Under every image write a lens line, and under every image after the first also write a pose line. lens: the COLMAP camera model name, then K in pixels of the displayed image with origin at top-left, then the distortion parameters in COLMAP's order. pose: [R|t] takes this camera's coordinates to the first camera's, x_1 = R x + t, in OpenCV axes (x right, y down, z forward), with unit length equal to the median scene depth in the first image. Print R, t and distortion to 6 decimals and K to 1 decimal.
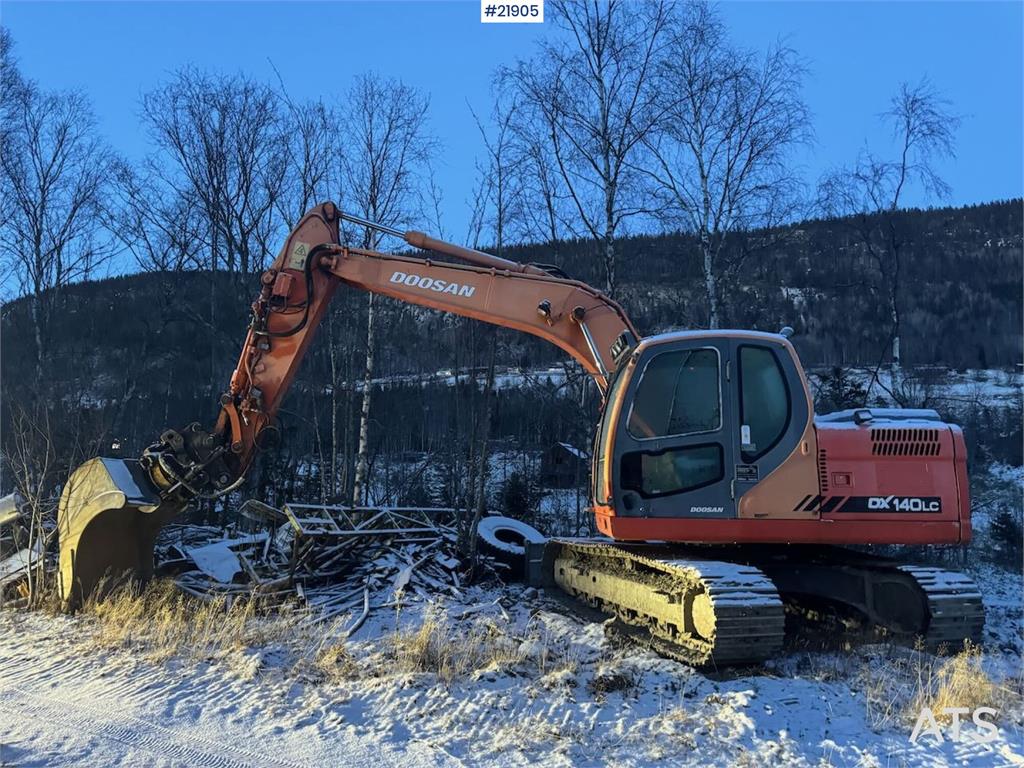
lens RADIAL K [[717.6, 0, 514.6], [0, 717.6, 375.9], [0, 0, 1]] dist [0.092787, -0.140220]
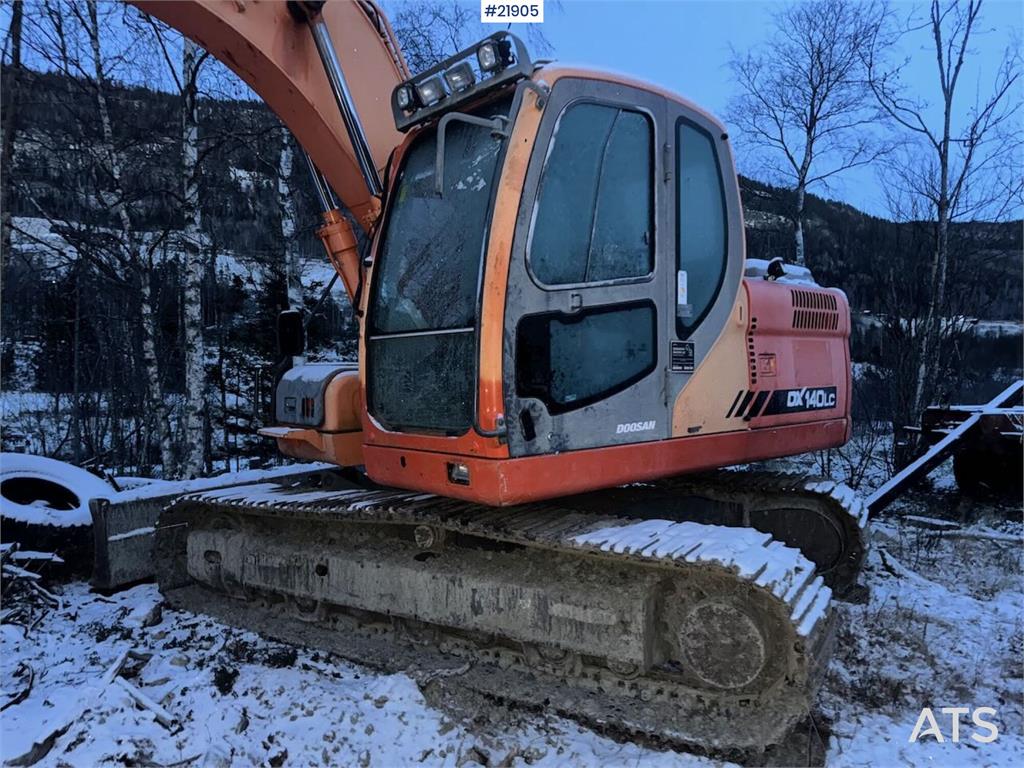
lens RADIAL K [[723.4, 0, 504.8], [0, 723.4, 383.6], [0, 0, 1]] dist [0.063763, -0.070694]
pose [[0.752389, -0.030700, 0.658003, -0.148772], [-0.078326, 0.987657, 0.135642, 0.089598], [-0.654045, -0.153594, 0.740698, 0.672278]]
